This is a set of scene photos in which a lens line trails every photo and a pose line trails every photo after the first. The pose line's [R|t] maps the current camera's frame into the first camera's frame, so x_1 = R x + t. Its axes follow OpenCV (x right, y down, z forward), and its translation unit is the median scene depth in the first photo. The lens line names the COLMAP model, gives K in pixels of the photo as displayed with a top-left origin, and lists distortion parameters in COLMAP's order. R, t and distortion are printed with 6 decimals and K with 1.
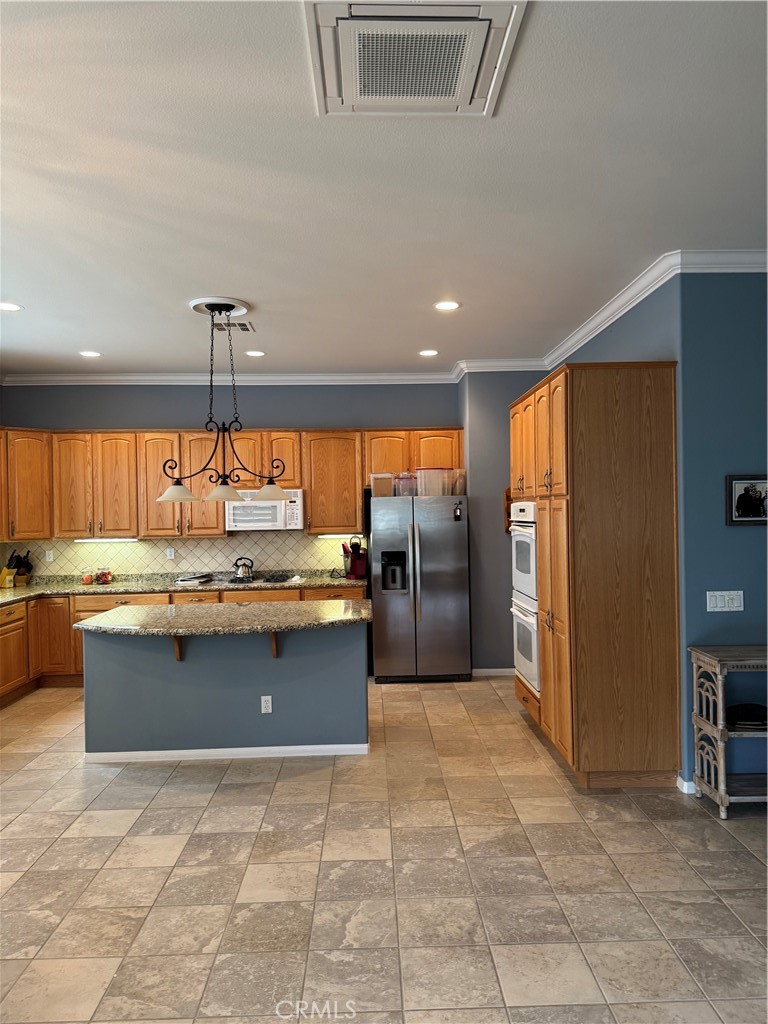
lens RADIAL K [[717.6, 0, 392.0], [0, 717.6, 513.3], [0, 0, 1]] dist [0.073374, -0.081319]
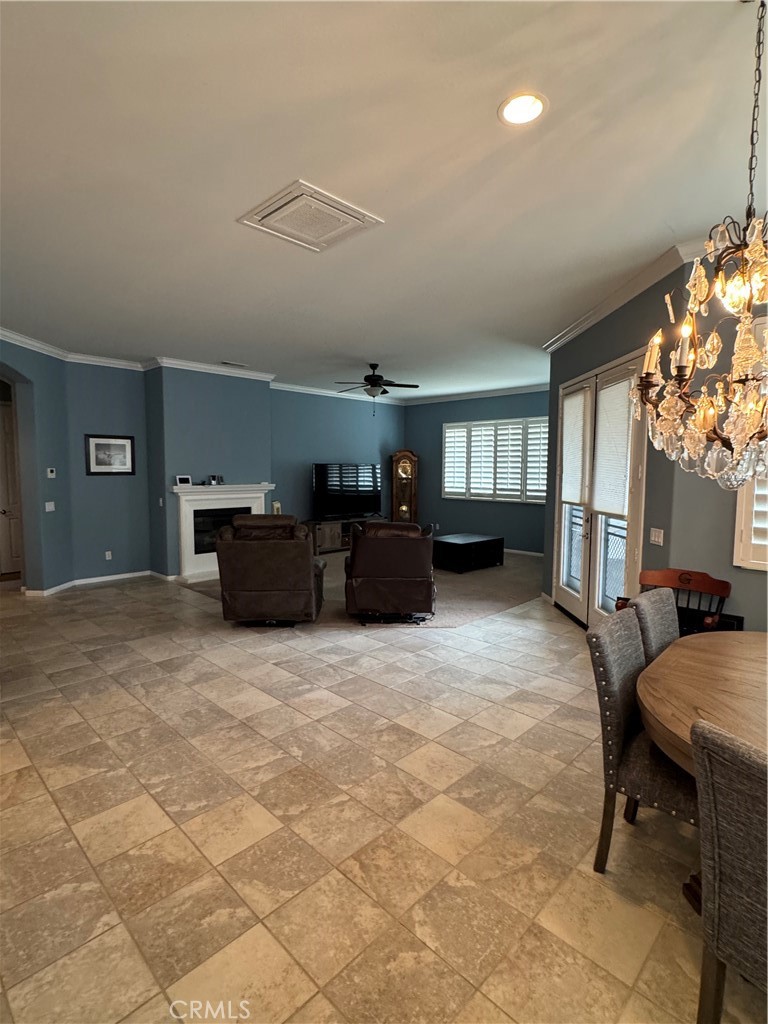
lens RADIAL K [[512.0, 0, 383.7], [0, 512.0, 511.3], [0, 0, 1]] dist [-0.001754, 0.000732]
pose [[-0.689804, -0.048207, 0.722389, -0.535509], [0.009777, 0.997070, 0.075872, 0.016133], [-0.723930, 0.059399, -0.687312, 0.890659]]
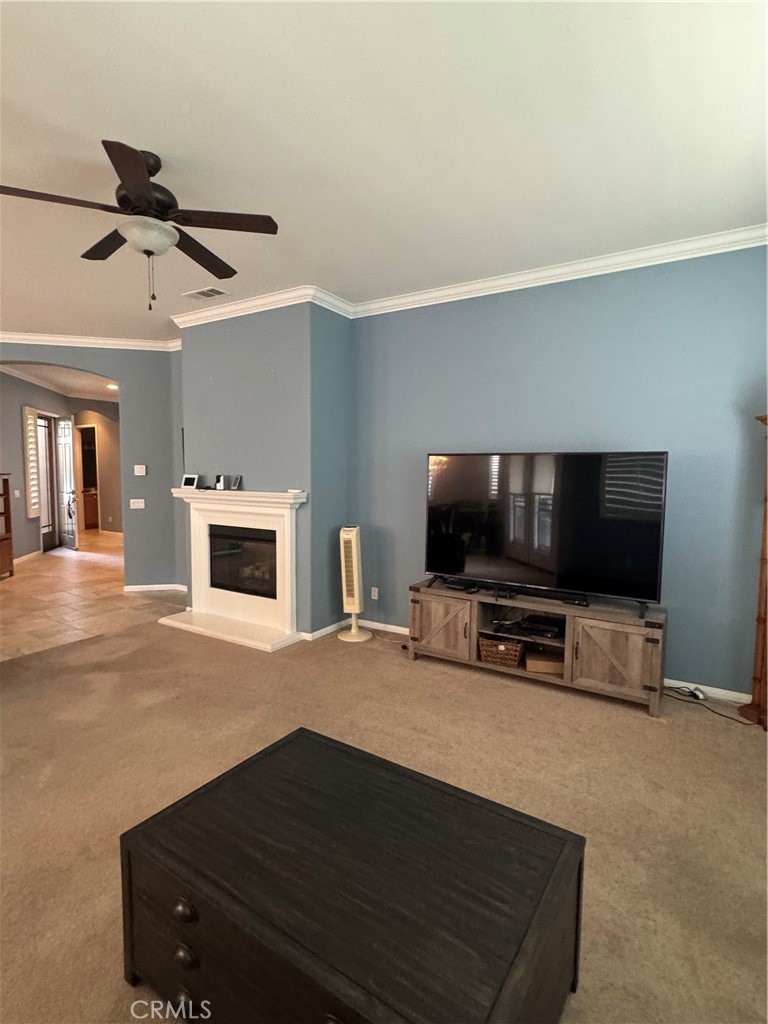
lens RADIAL K [[512.0, 0, 383.0], [0, 512.0, 510.5], [0, 0, 1]] dist [-0.001754, 0.000732]
pose [[0.553916, -0.046296, 0.831284, 0.292264], [-0.011024, 0.997957, 0.062924, 0.023494], [-0.832500, -0.044018, 0.552274, -0.683763]]
